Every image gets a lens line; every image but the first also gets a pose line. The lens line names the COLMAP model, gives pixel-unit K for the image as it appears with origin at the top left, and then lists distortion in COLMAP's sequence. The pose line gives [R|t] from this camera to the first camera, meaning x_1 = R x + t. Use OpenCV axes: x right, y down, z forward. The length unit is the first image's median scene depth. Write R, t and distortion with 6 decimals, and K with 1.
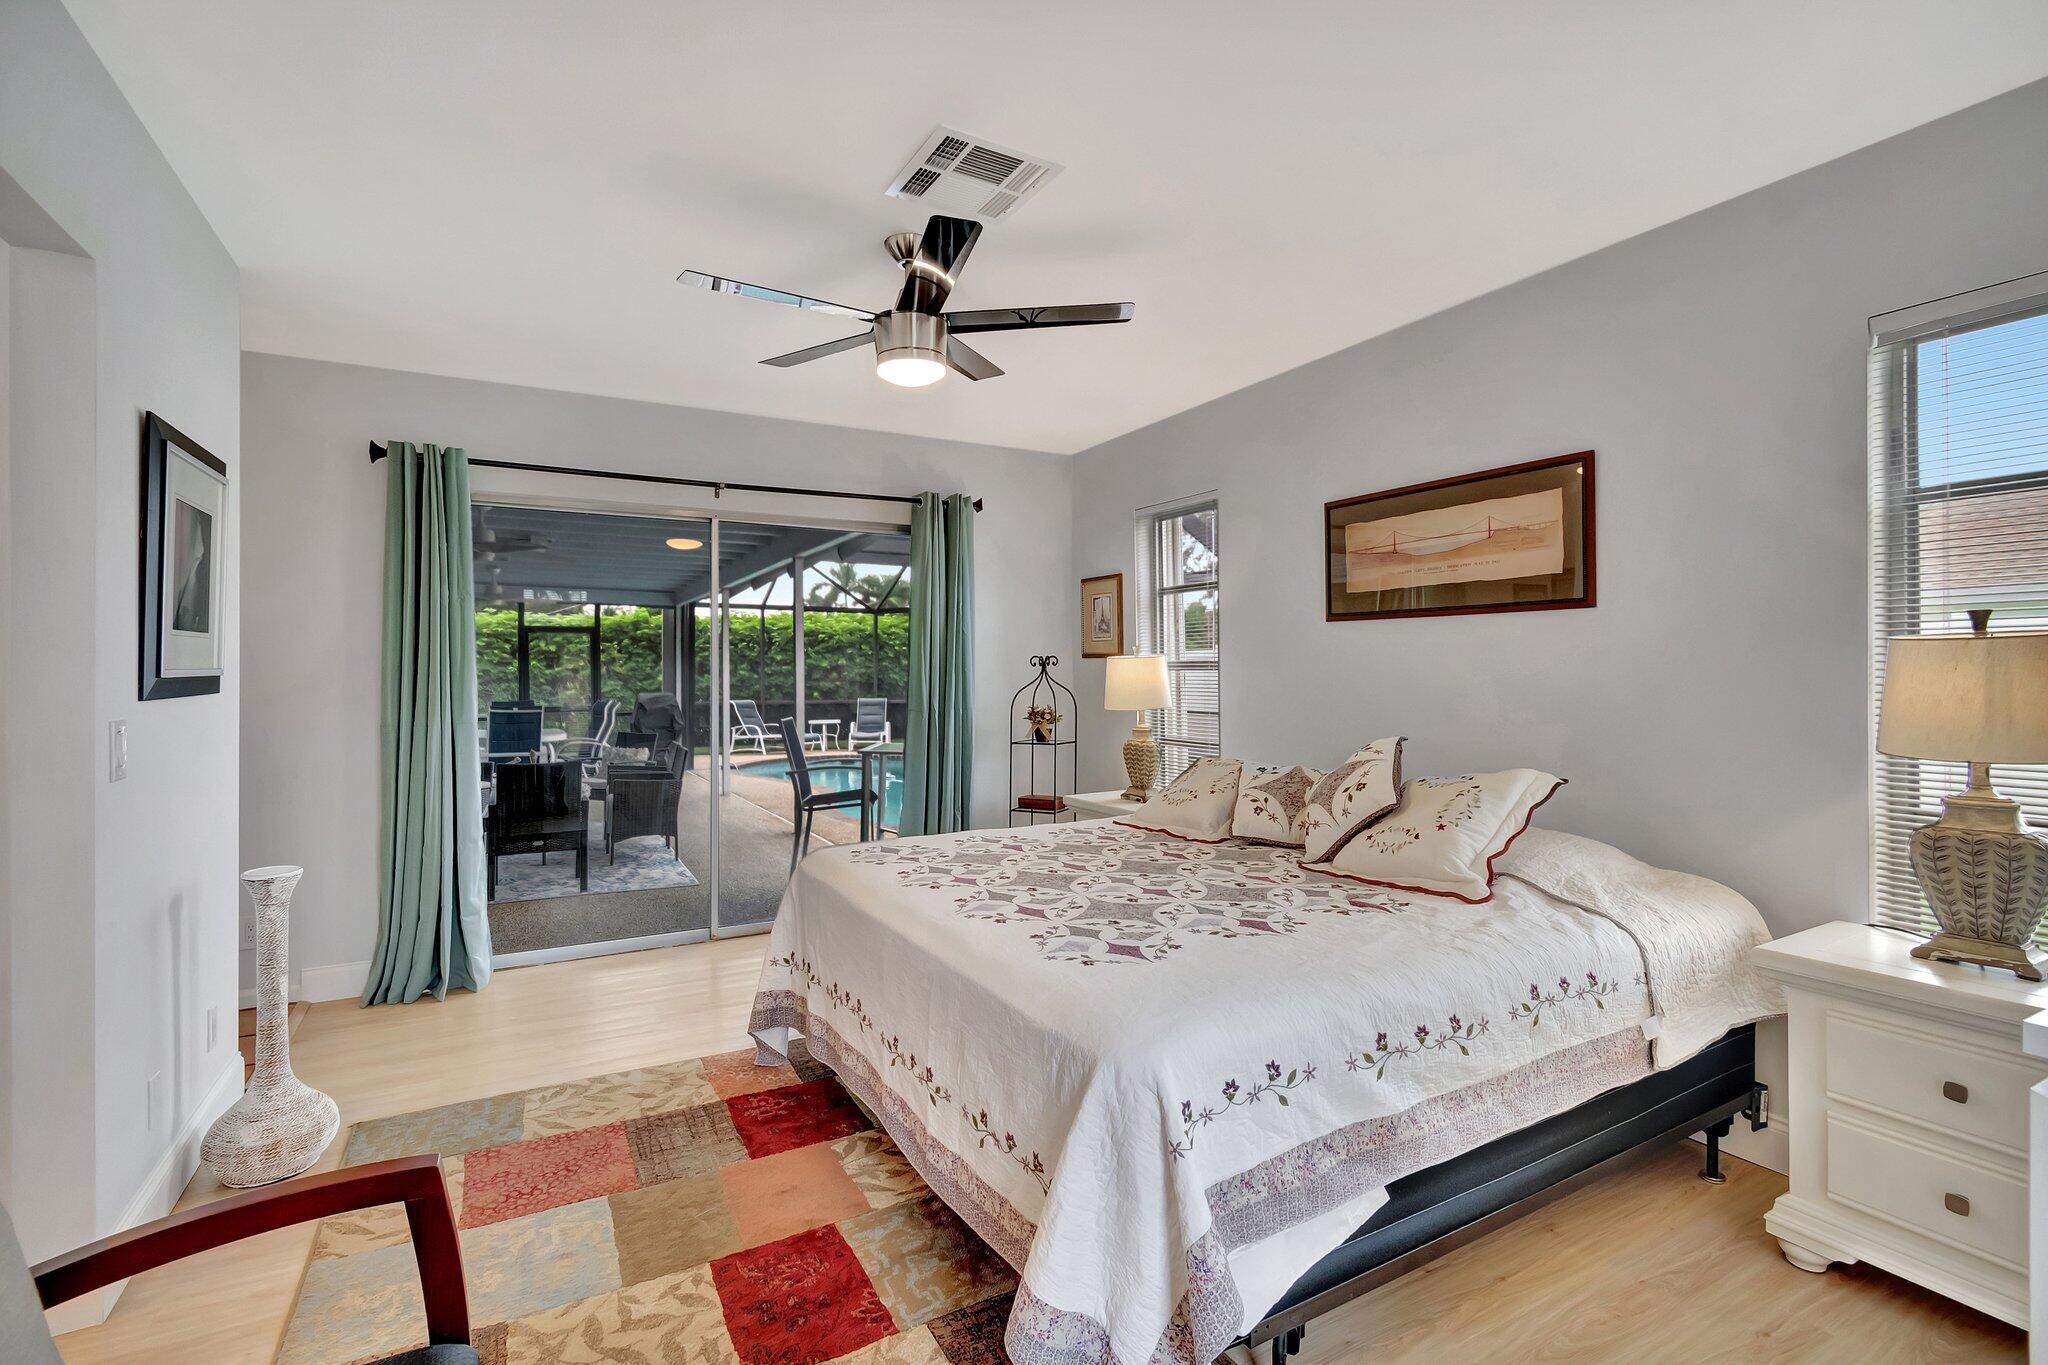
lens RADIAL K [[920.0, 0, 991.8], [0, 920.0, 655.8], [0, 0, 1]] dist [0.010244, -0.002699]
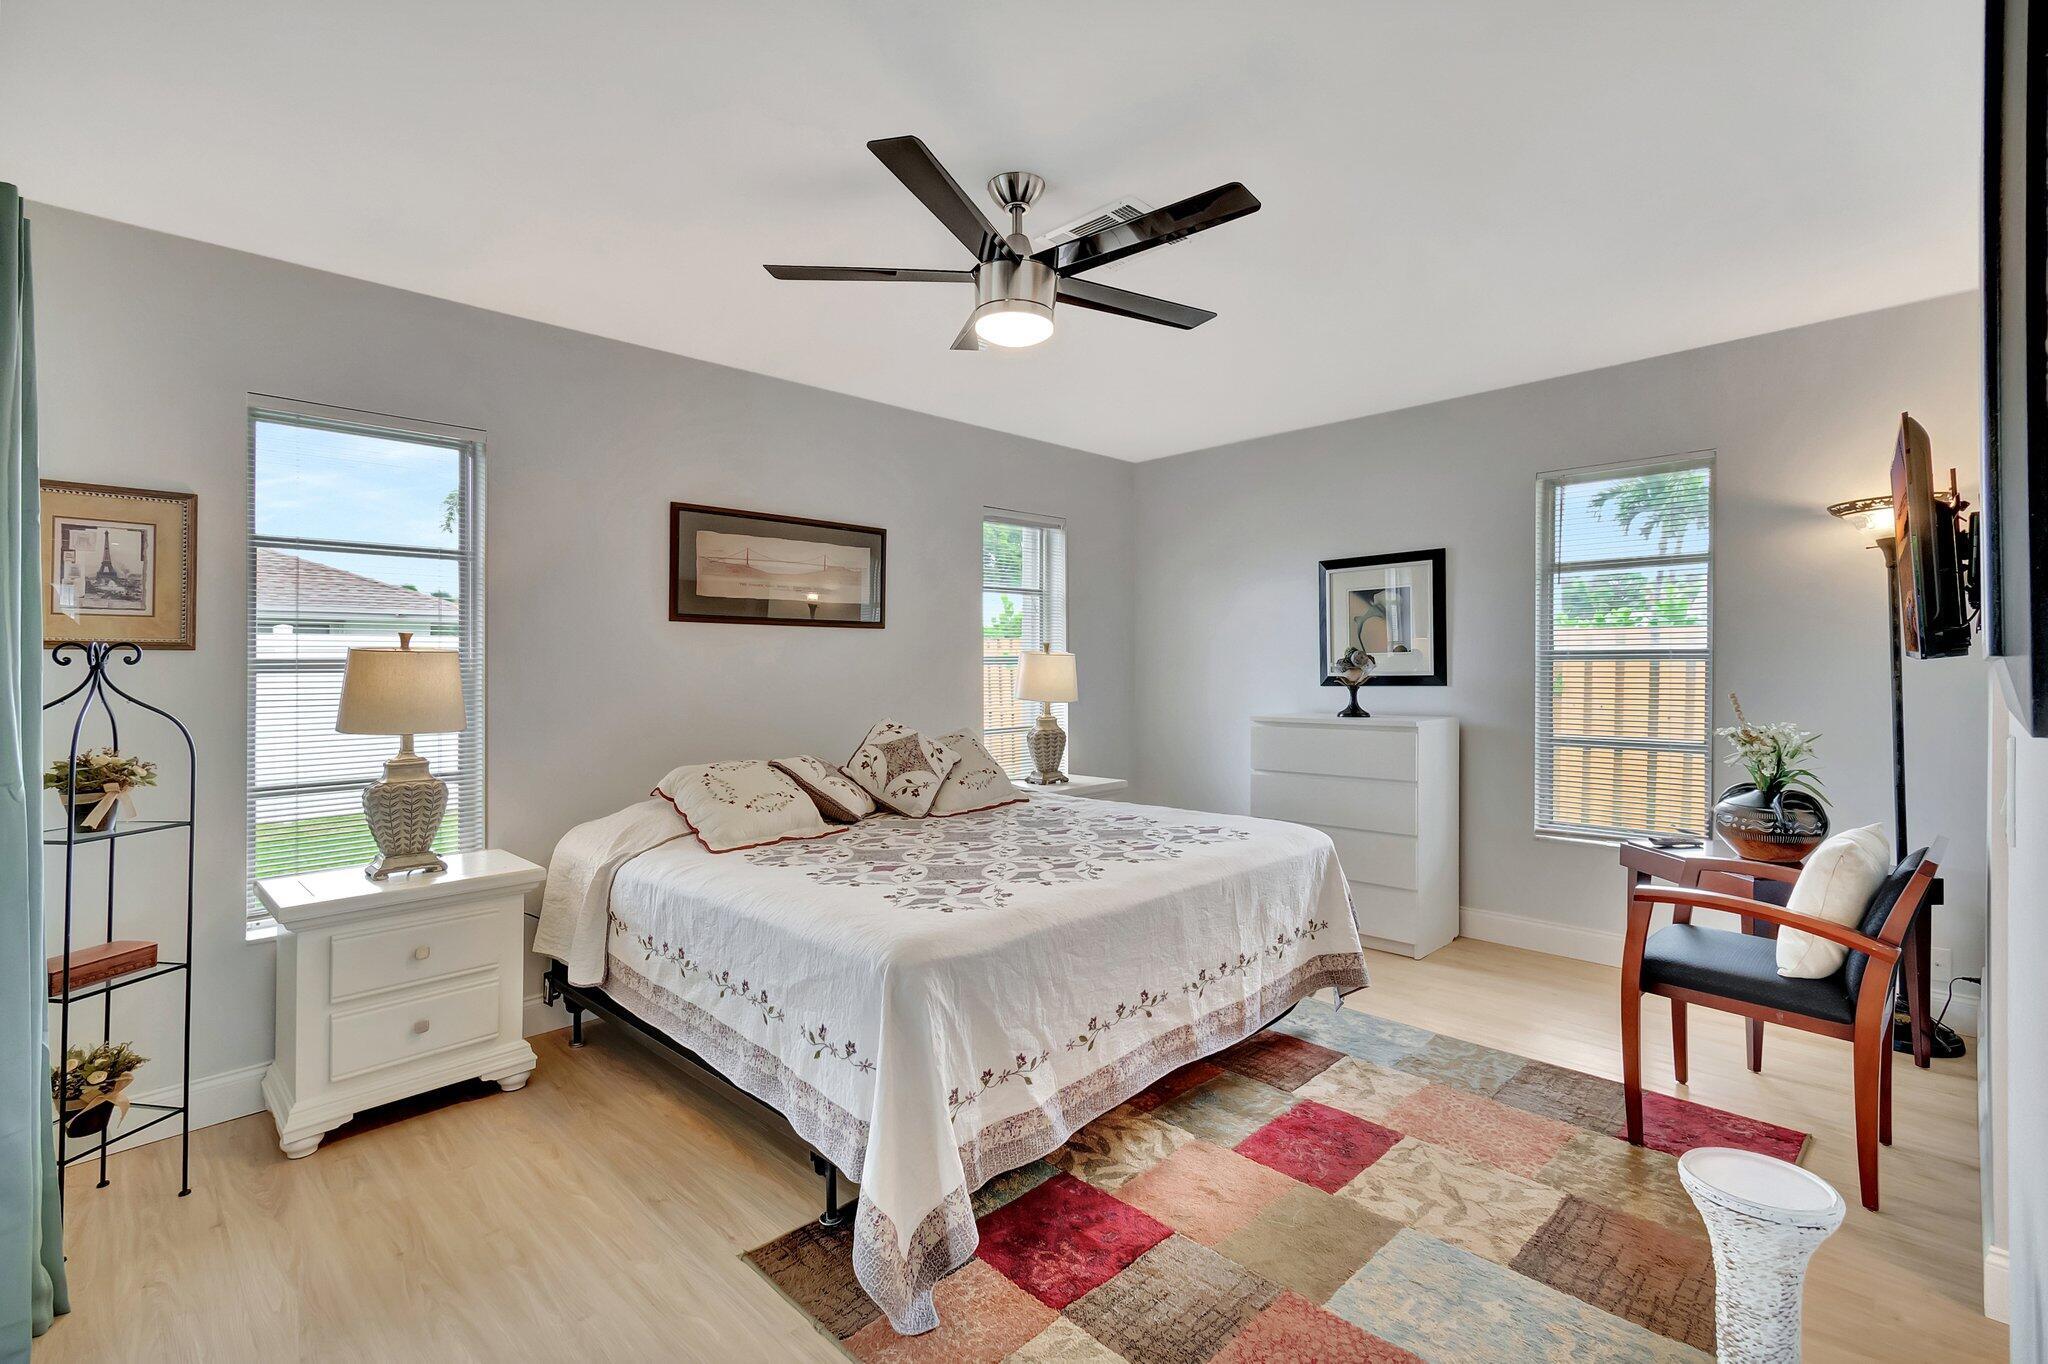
lens RADIAL K [[920.0, 0, 1024.6], [0, 920.0, 669.3], [0, 0, 1]] dist [0.010244, -0.002699]
pose [[-0.287580, 0.010481, 0.957699, -0.914531], [-0.000853, 0.999937, -0.011199, 0.033335], [-0.957756, -0.004038, -0.287553, 1.214021]]
